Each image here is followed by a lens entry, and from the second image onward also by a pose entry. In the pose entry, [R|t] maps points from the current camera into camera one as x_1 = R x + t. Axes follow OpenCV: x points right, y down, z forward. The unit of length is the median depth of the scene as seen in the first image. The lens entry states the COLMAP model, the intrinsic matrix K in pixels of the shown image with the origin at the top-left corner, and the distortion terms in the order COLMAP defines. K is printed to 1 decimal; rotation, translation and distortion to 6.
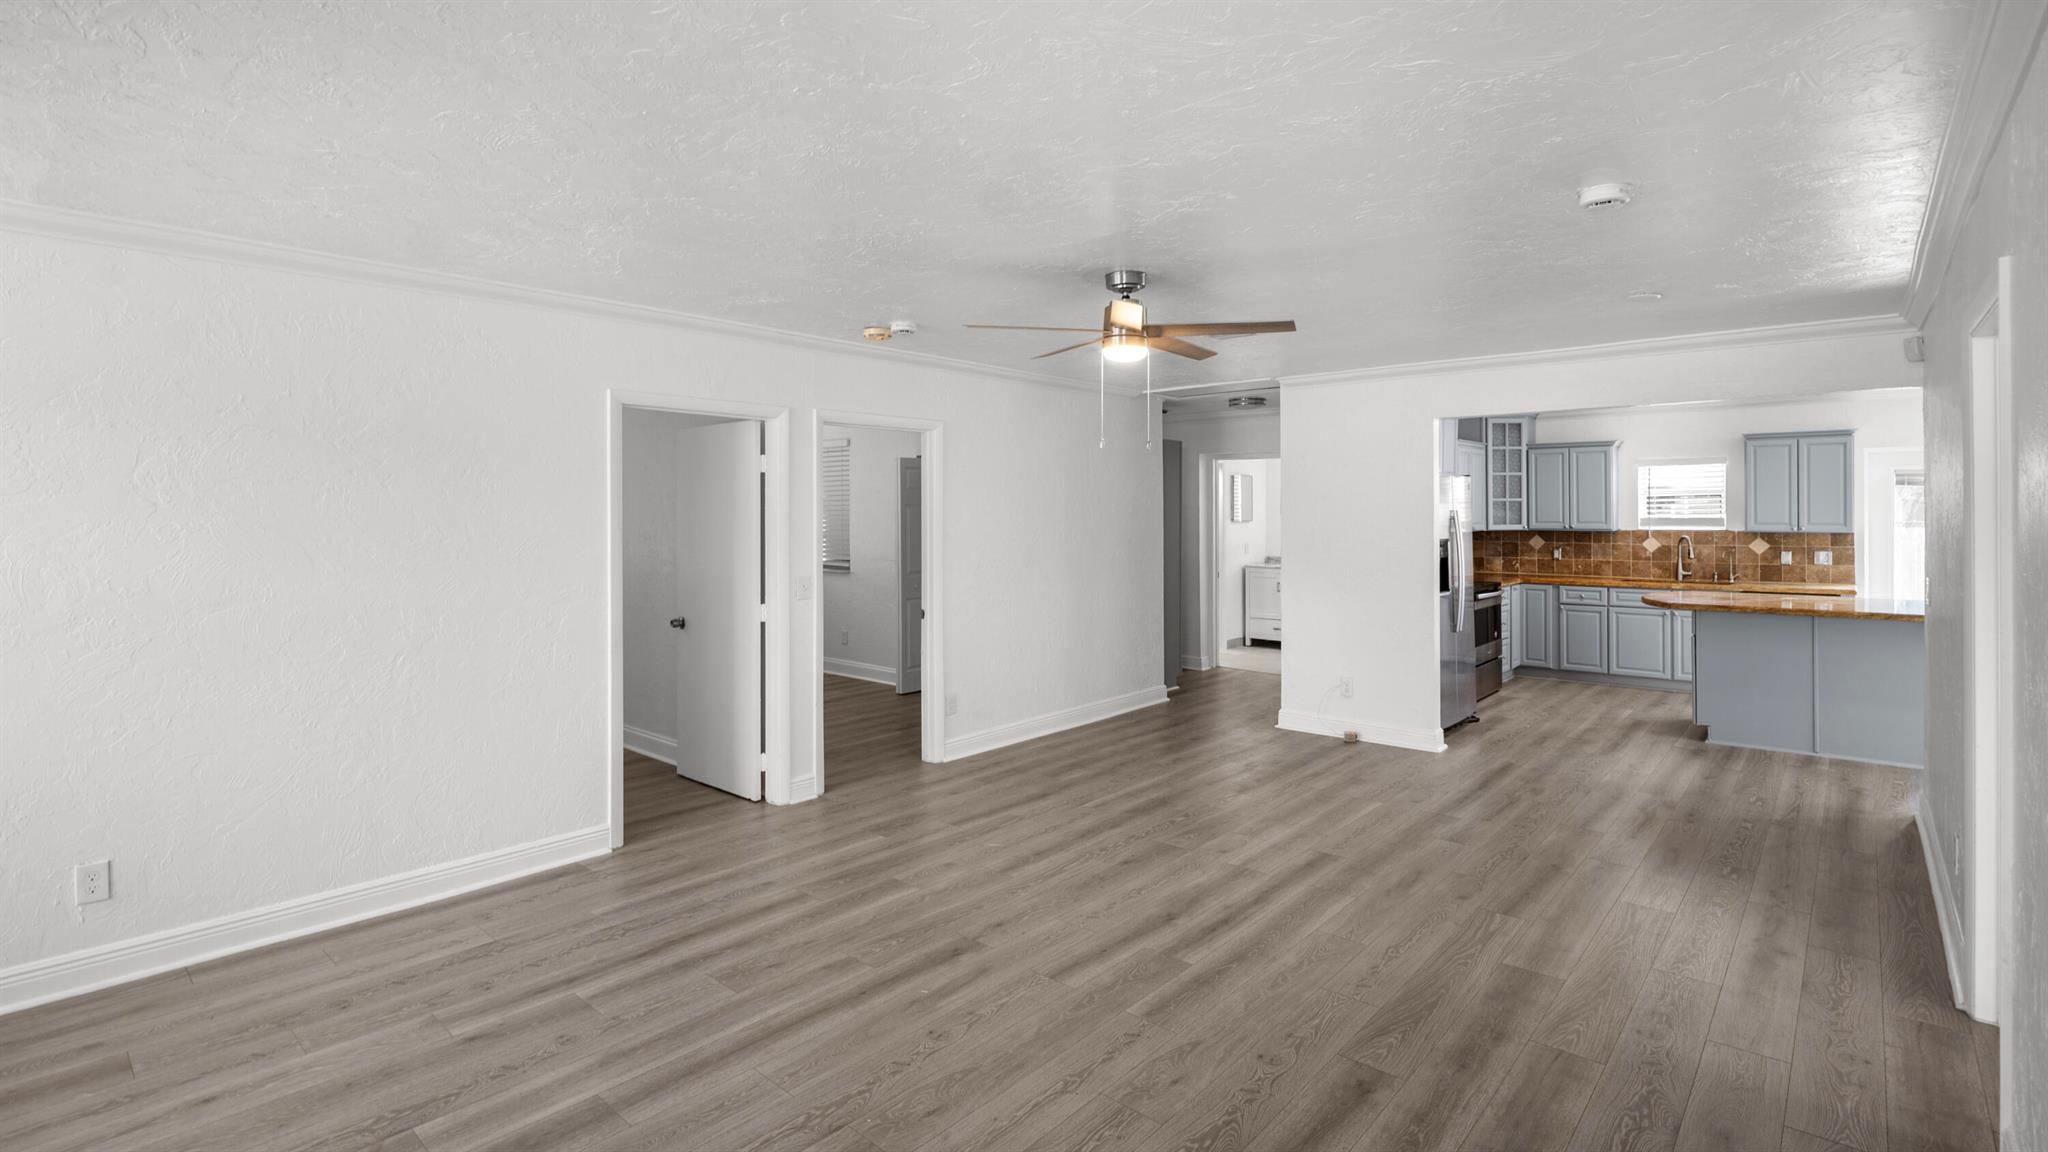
lens RADIAL K [[950.2, 0, 1002.3], [0, 950.2, 518.0], [0, 0, 1]] dist [0.020554, -0.006876]
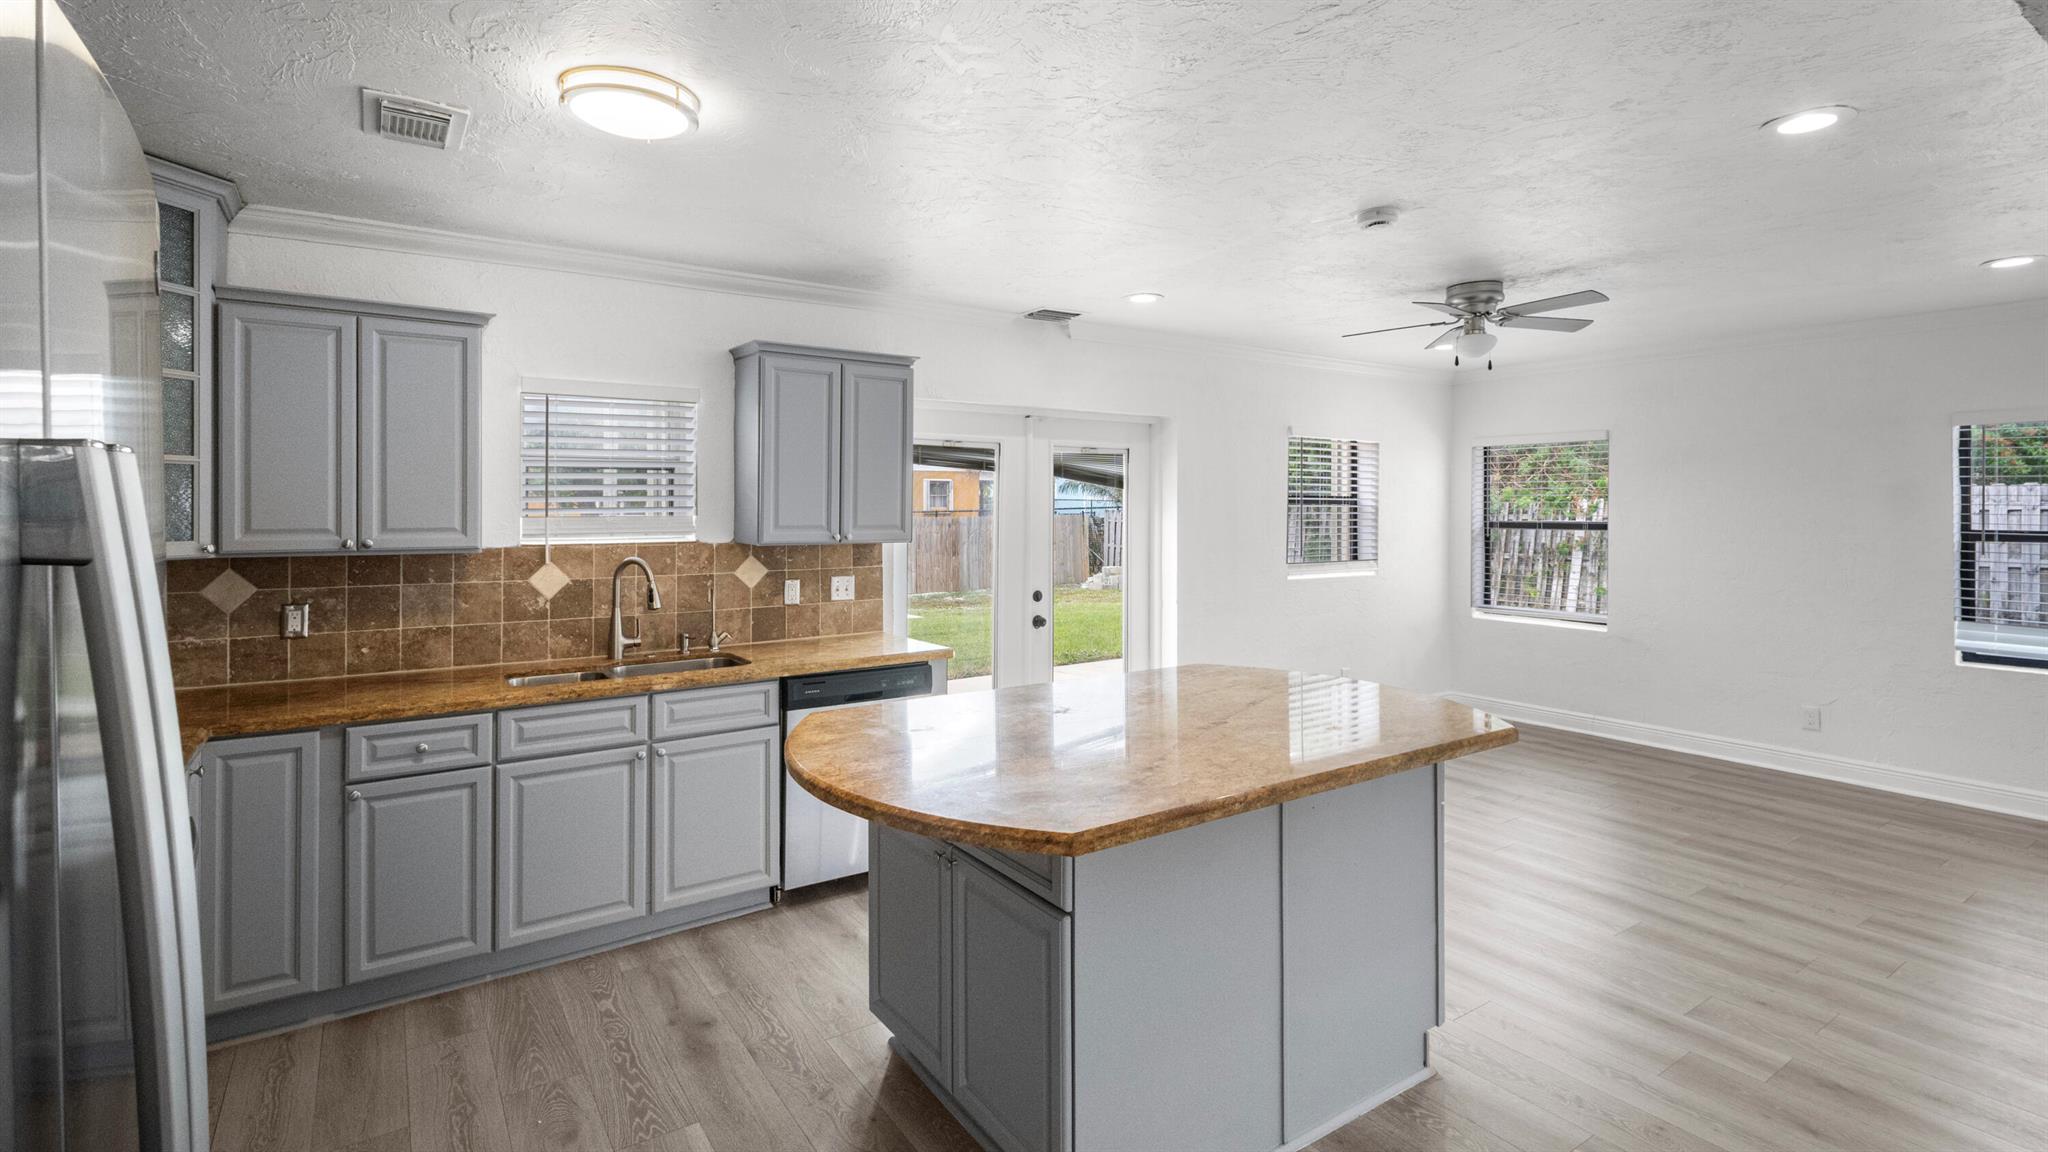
lens RADIAL K [[950.2, 0, 1048.9], [0, 950.2, 503.3], [0, 0, 1]] dist [0.020554, -0.006876]
pose [[0.217961, 0.005515, 0.975942, 0.340710], [0.000073, 0.999984, -0.005667, -0.003960], [-0.975958, 0.001306, 0.217957, 0.750702]]
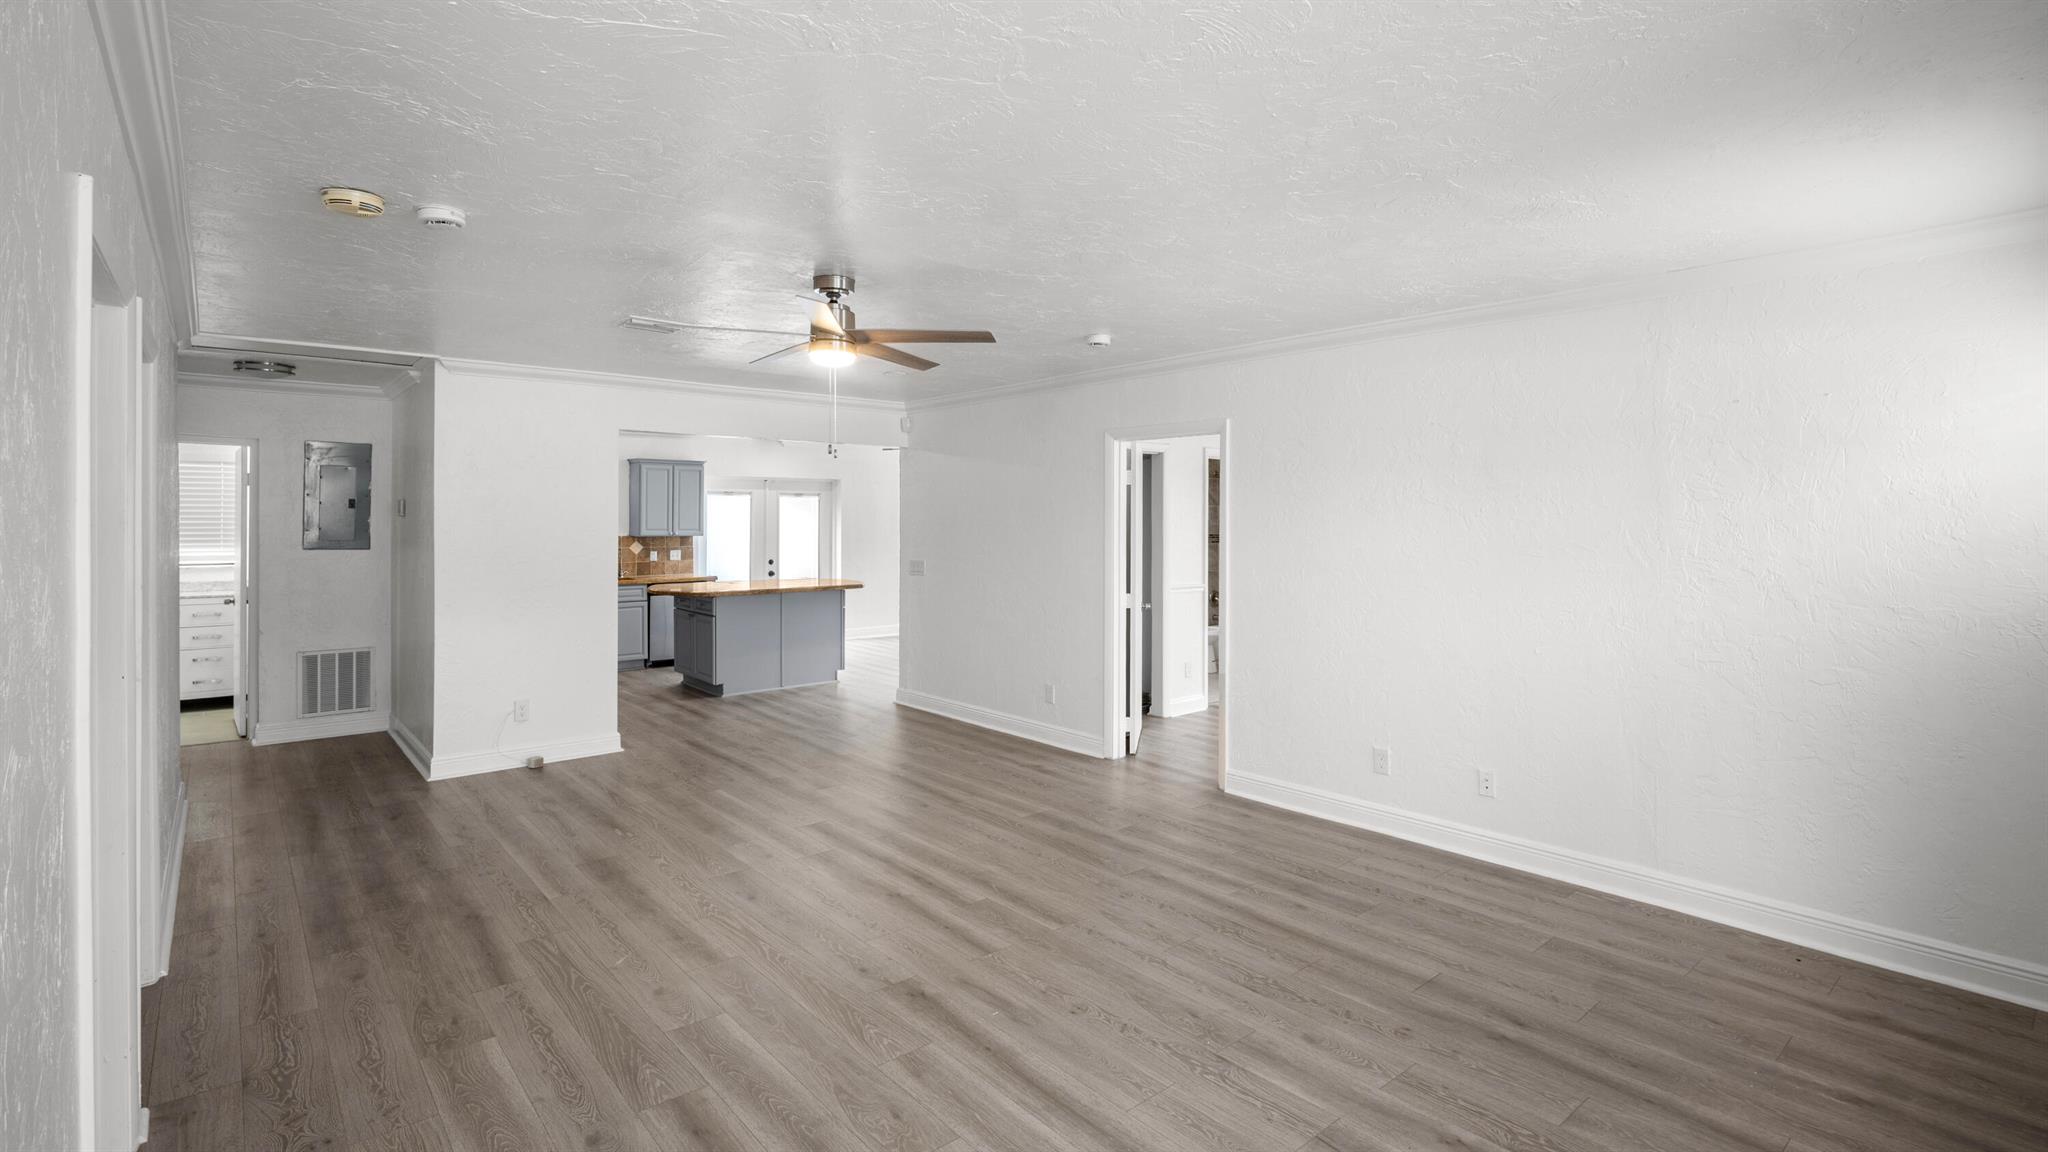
lens RADIAL K [[950.2, 0, 1044.2], [0, 950.2, 518.7], [0, 0, 1]] dist [0.020554, -0.006876]
pose [[0.114598, 0.005847, 0.993395, -0.404780], [0.002893, 0.999976, -0.006220, 0.000548], [-0.993408, 0.003587, 0.114579, 0.327120]]
